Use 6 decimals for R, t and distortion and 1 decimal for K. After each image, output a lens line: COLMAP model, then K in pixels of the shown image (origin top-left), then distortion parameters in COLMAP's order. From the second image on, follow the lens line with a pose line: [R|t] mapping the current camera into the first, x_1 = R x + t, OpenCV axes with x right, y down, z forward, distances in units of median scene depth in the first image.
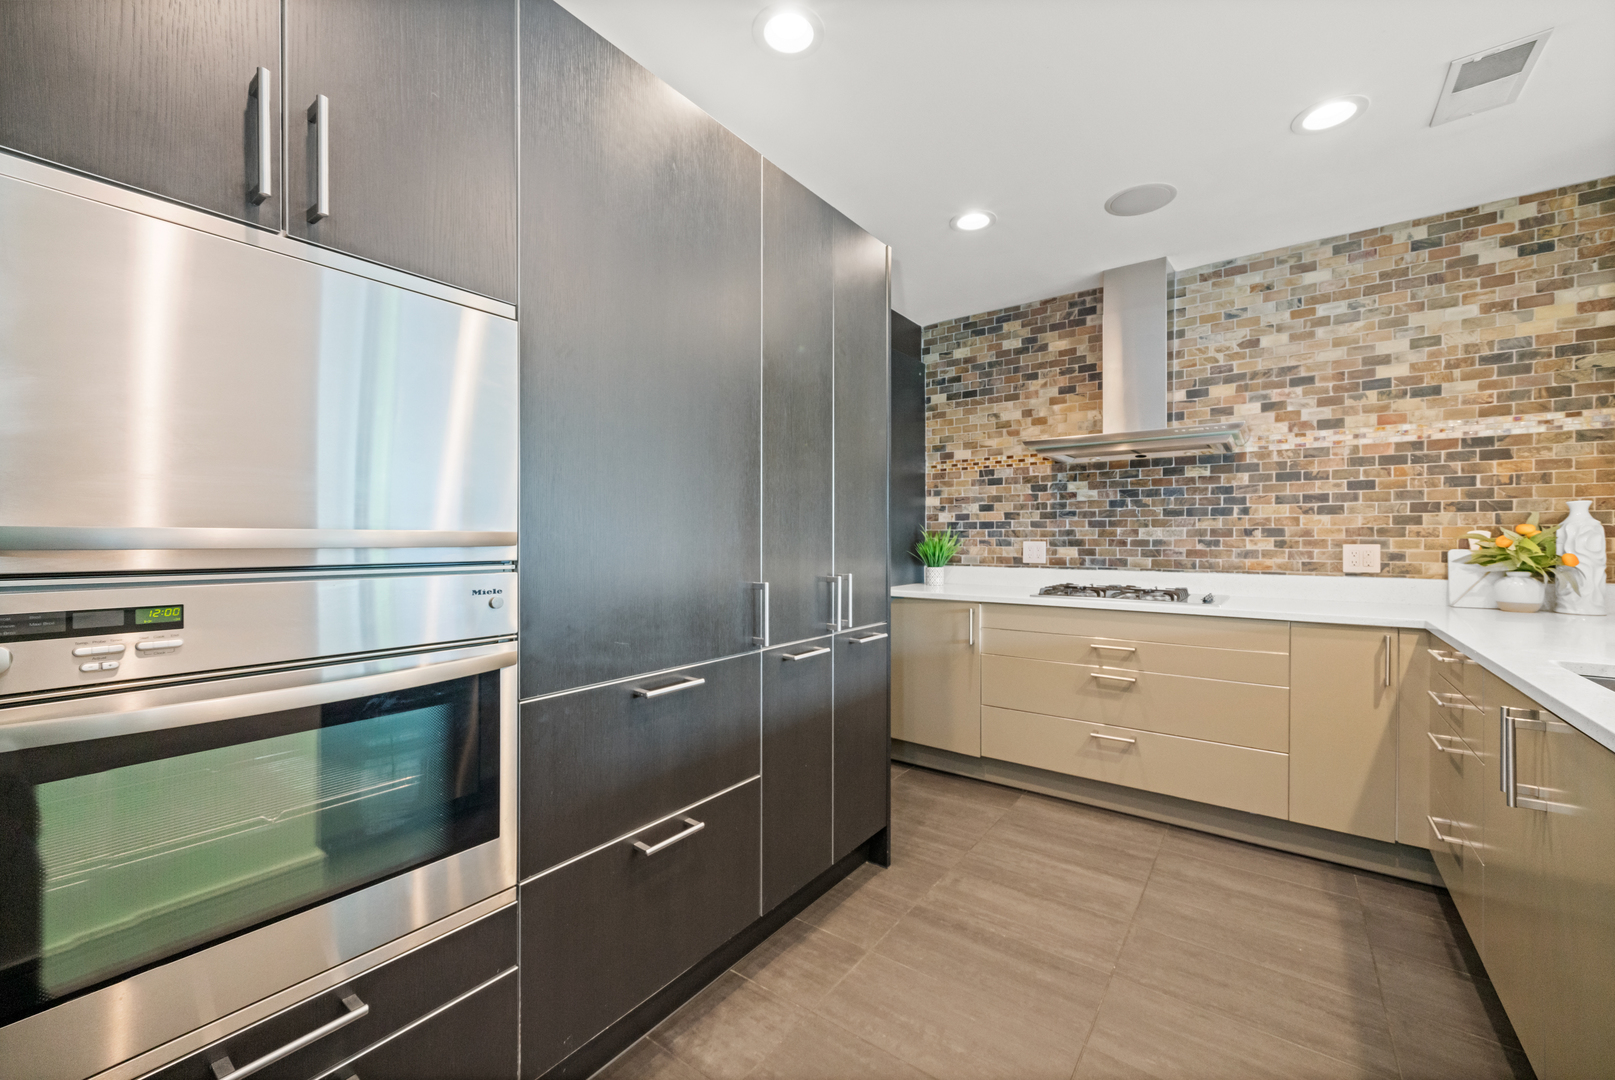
lens RADIAL K [[636.5, 0, 810.0], [0, 636.5, 543.5], [0, 0, 1]] dist [-0.001130, -0.000113]
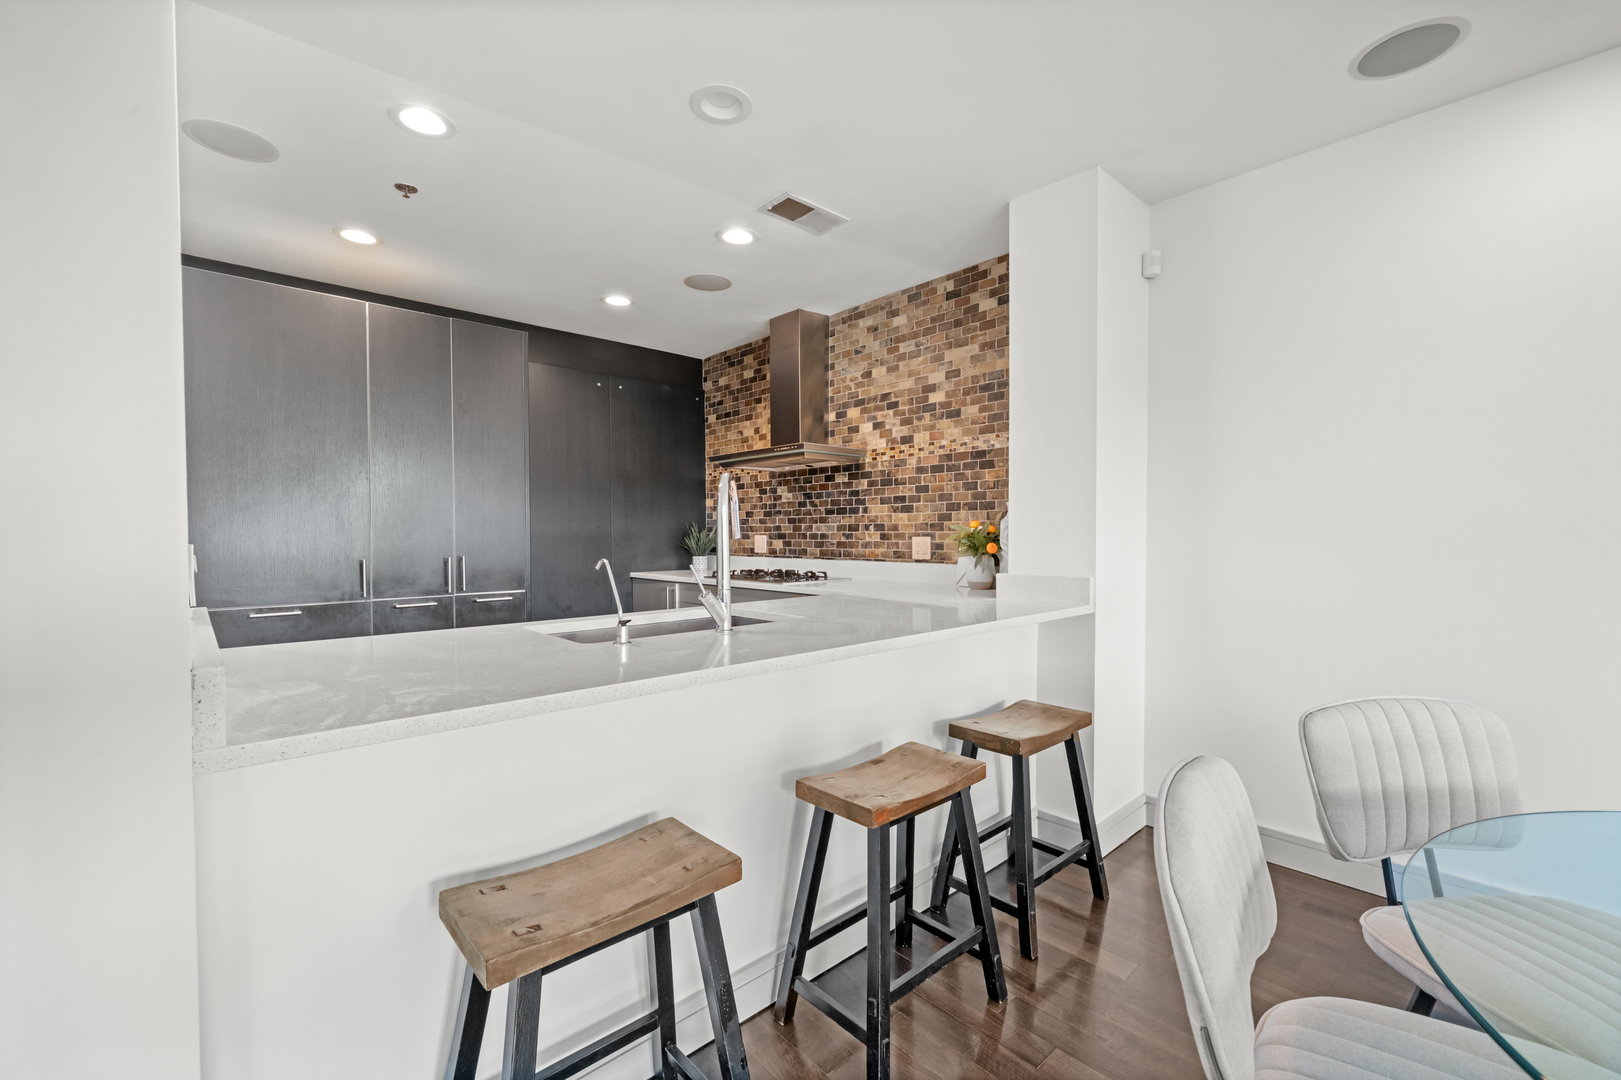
lens RADIAL K [[672.5, 0, 811.9], [0, 672.5, 548.9], [0, 0, 1]] dist [-0.000042, 0.000000]
pose [[0.981913, 0.000882, -0.189329, 0.845555], [0.002046, 0.999881, 0.015264, 0.004564], [0.189320, -0.015376, 0.981795, -0.312955]]
